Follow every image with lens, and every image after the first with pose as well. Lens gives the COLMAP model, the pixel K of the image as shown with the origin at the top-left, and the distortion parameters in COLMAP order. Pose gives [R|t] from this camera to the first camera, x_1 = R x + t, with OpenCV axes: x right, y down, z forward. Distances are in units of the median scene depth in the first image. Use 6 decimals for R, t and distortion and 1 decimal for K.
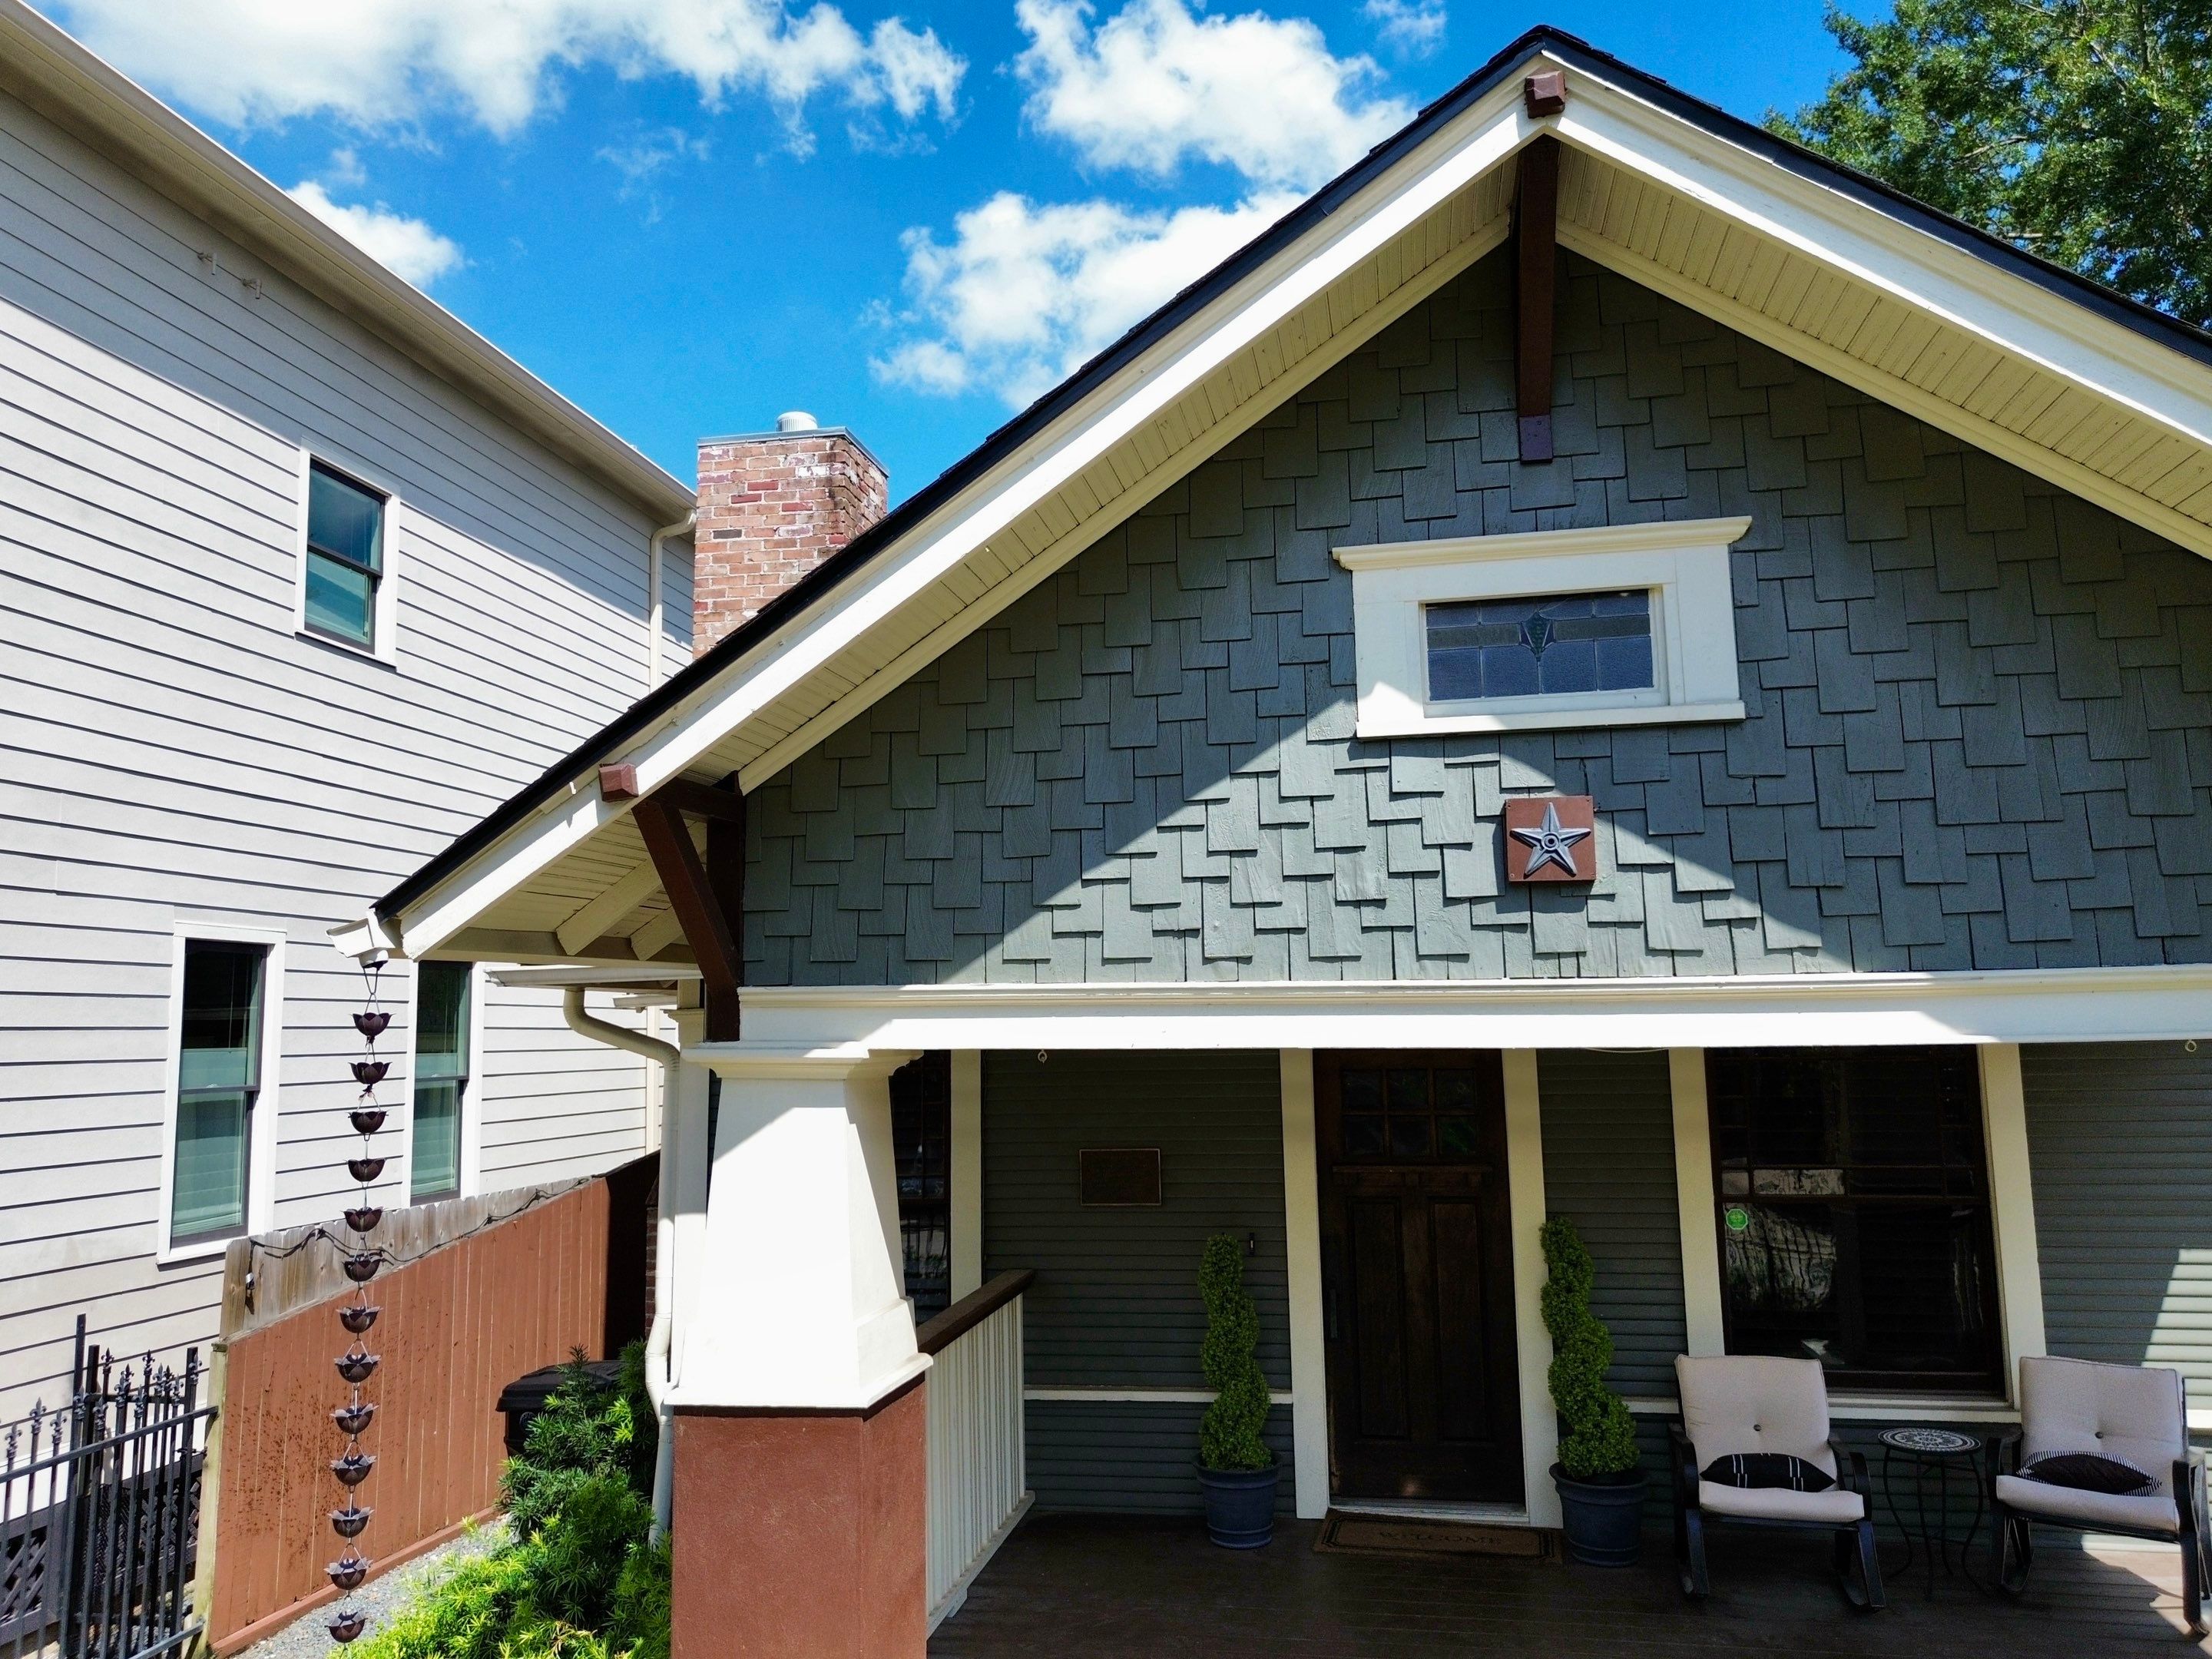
lens RADIAL K [[1658.2, 0, 1099.2], [0, 1658.2, 844.8], [0, 0, 1]] dist [0.058417, -0.056975]
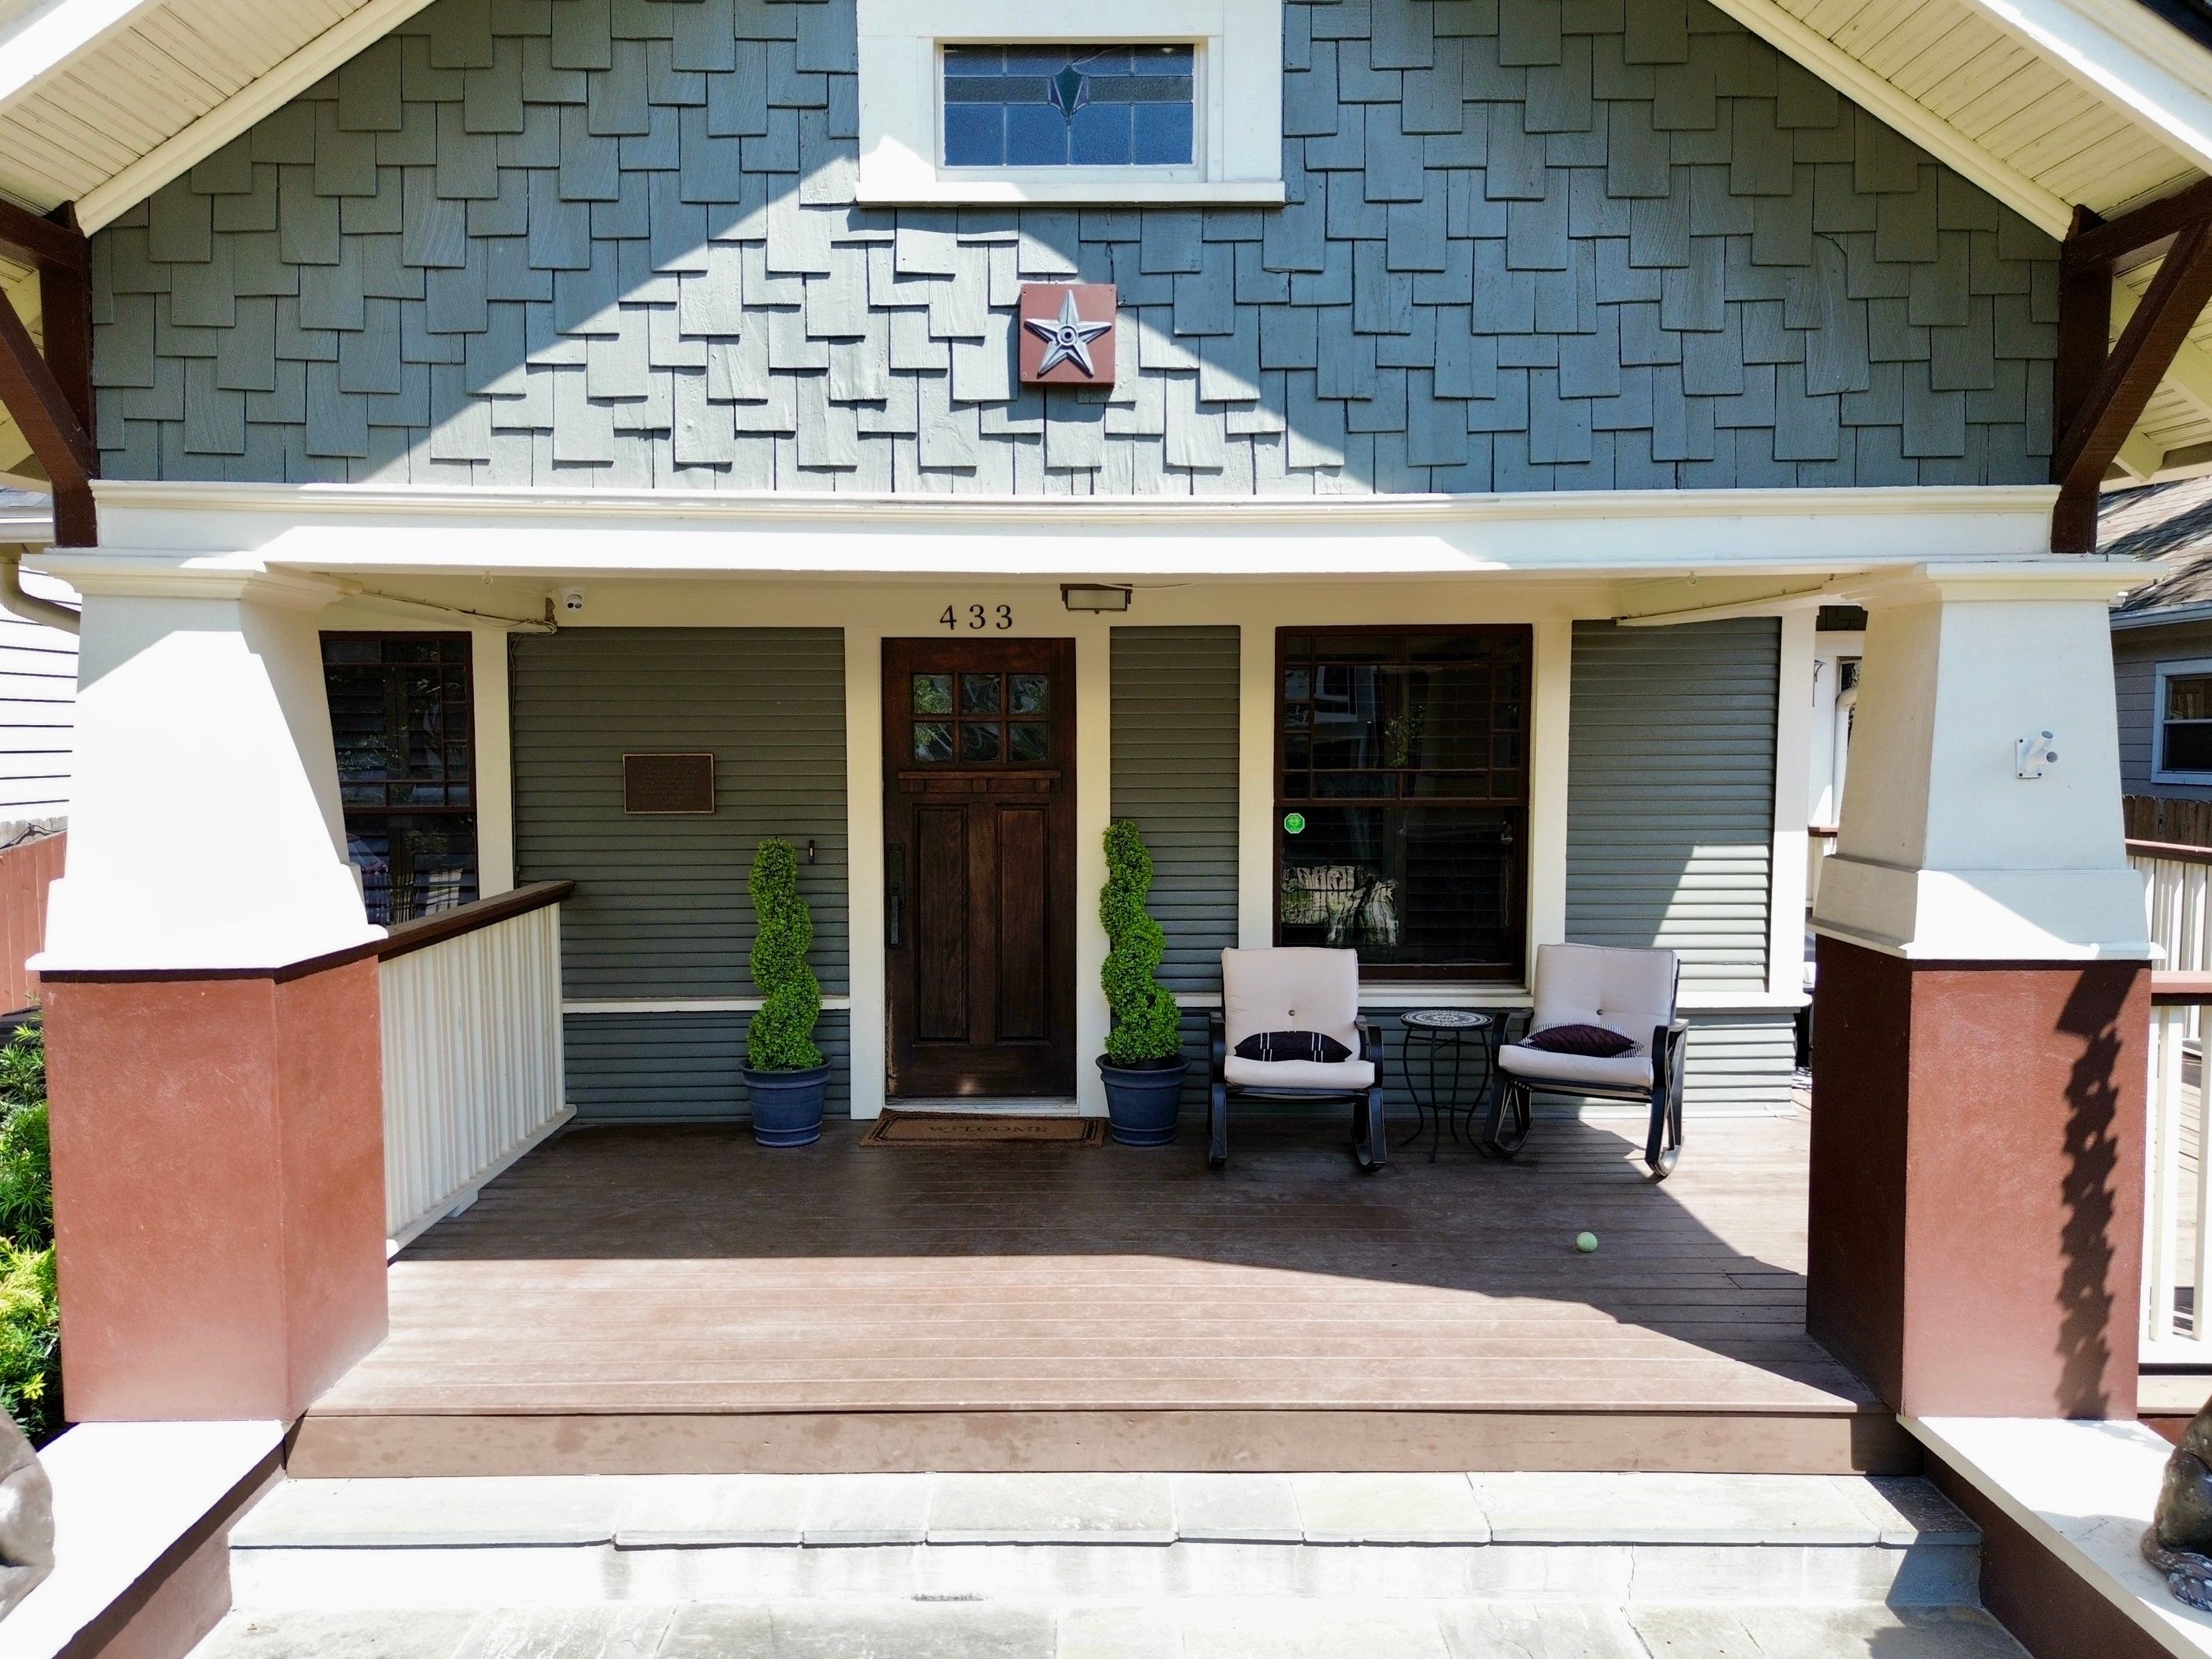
lens RADIAL K [[1658.2, 0, 1081.9], [0, 1658.2, 866.5], [0, 0, 1]] dist [0.058417, -0.056975]
pose [[0.982738, -0.000601, 0.185001, 0.108552], [-0.034521, 0.981836, 0.186566, 0.103742], [-0.181753, -0.189732, 0.964867, 0.086767]]
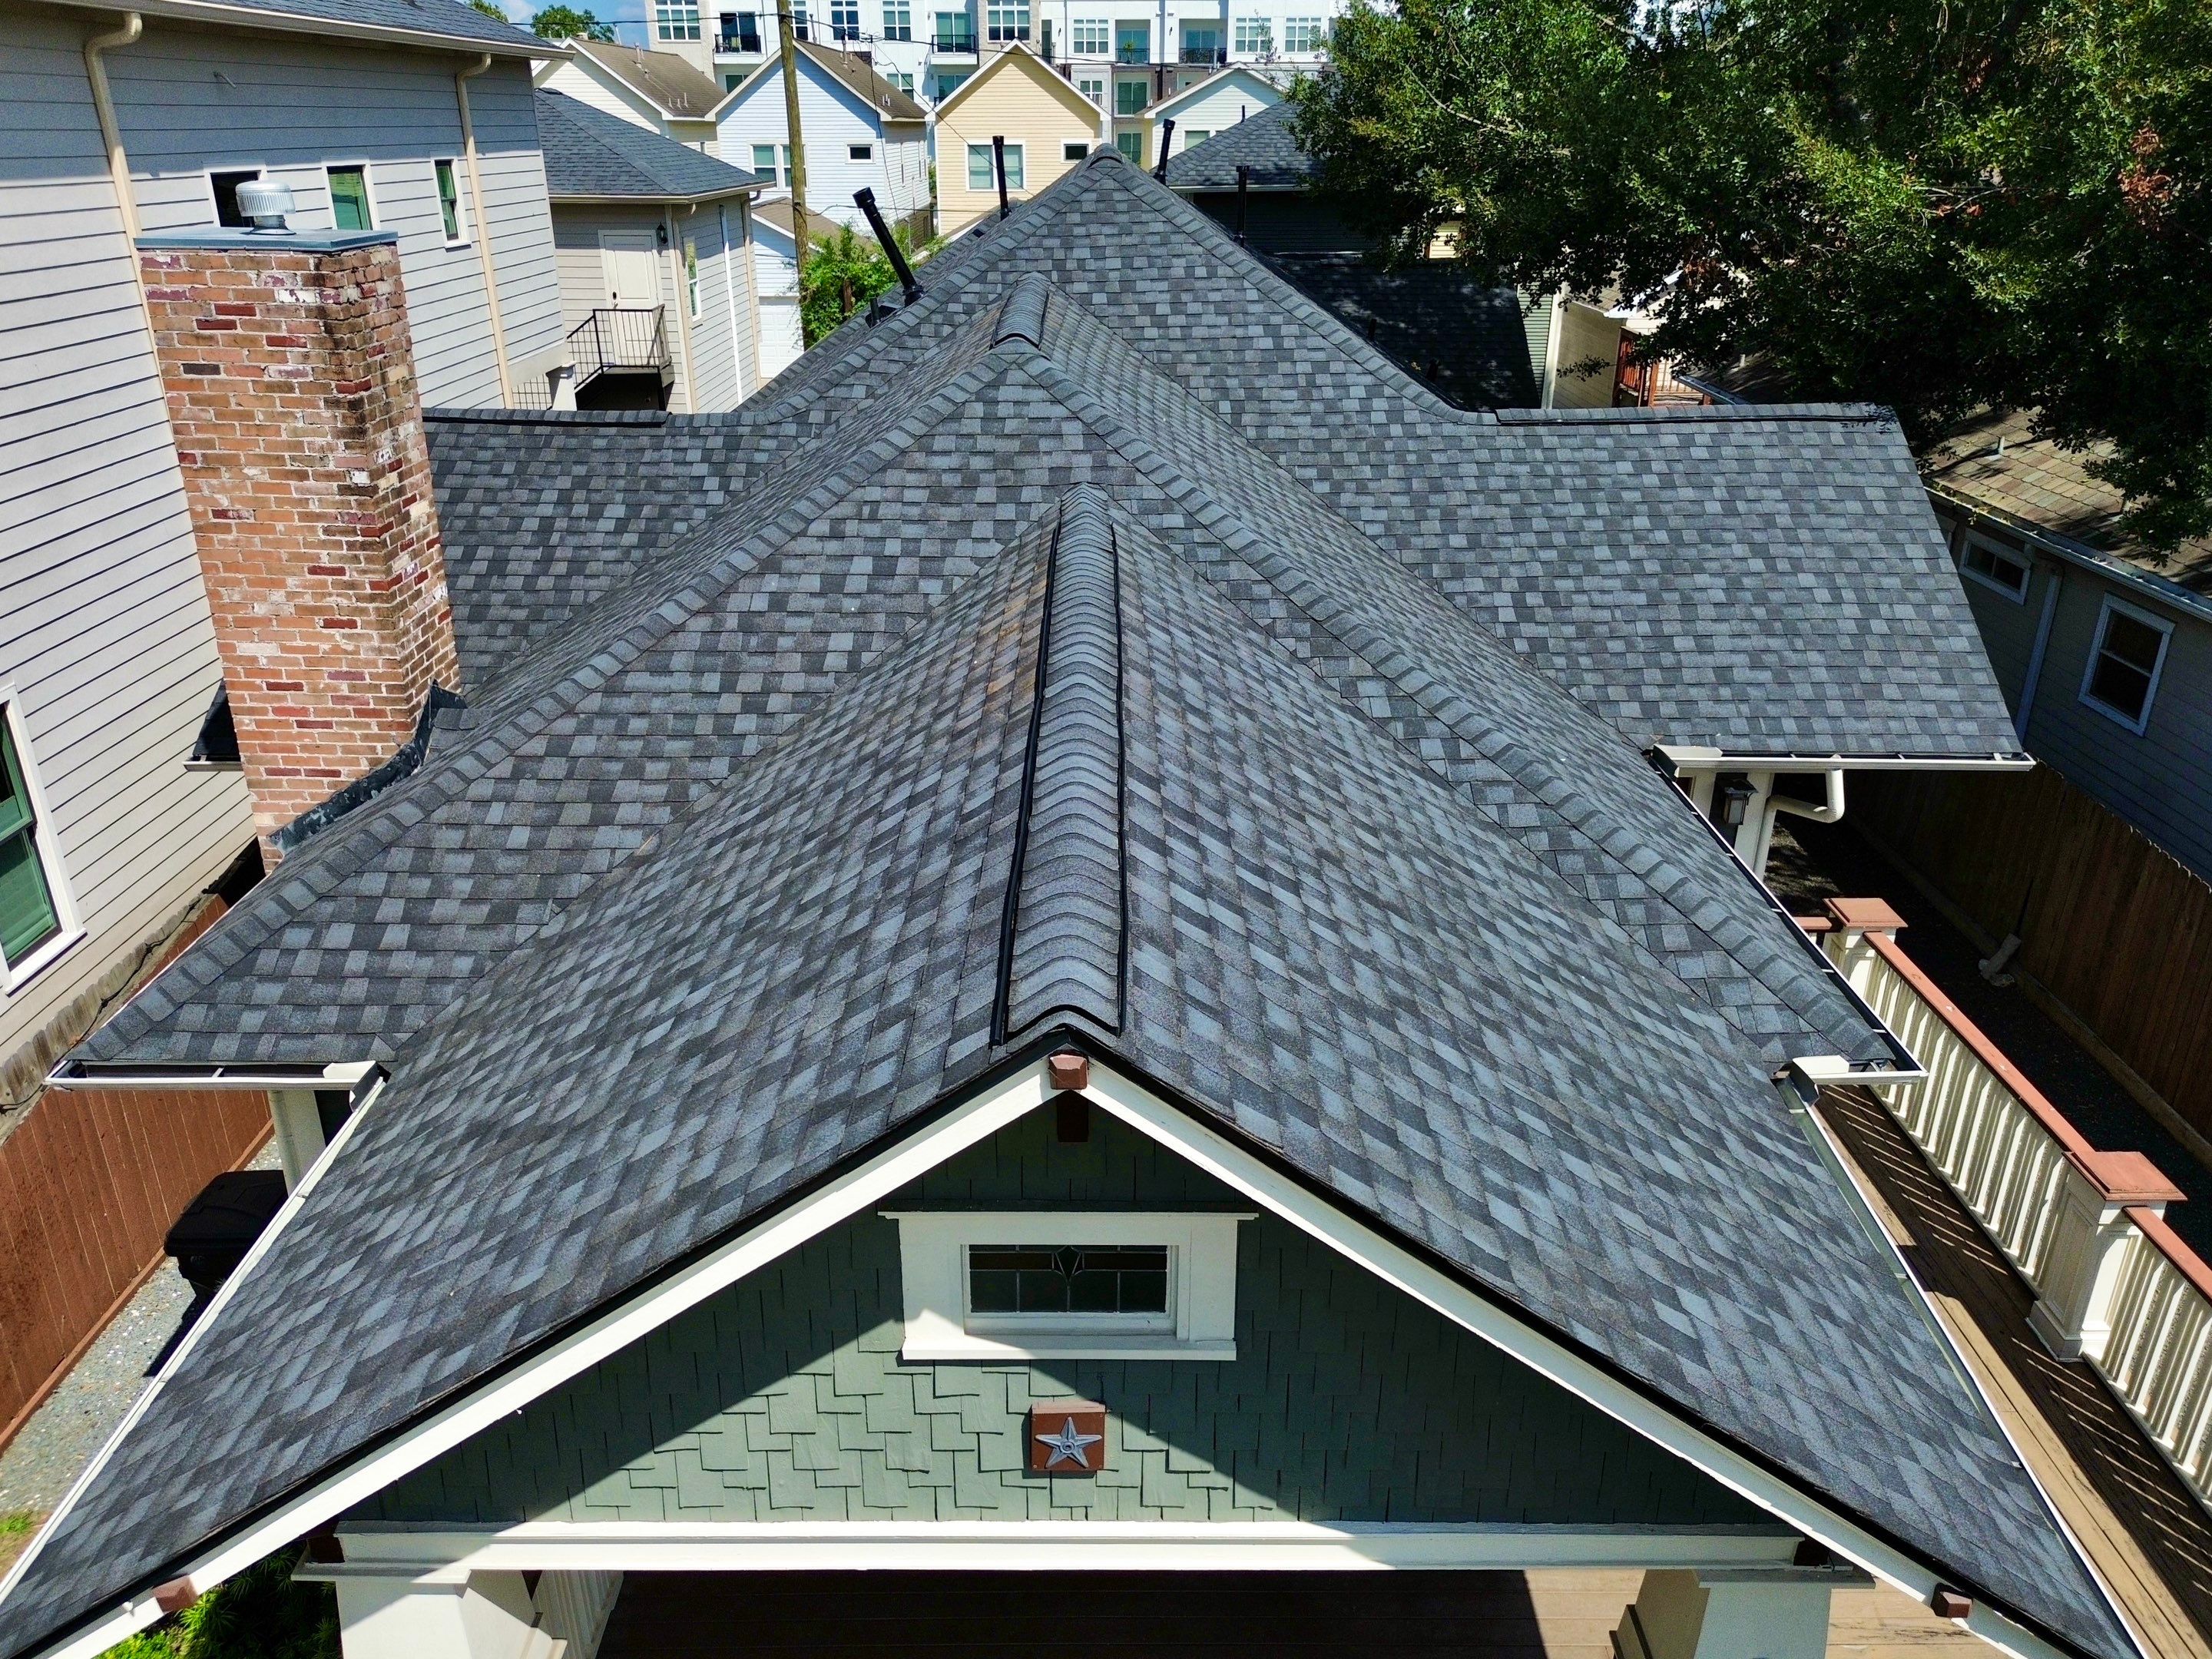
lens RADIAL K [[1624.4, 0, 1098.5], [0, 1624.4, 847.6], [0, 0, 1]] dist [0.052152, -0.044920]
pose [[0.980936, -0.059325, 0.185056, 0.100420], [-0.044690, 0.857877, 0.511908, -0.895772], [-0.189124, -0.510419, 0.838871, 0.240939]]
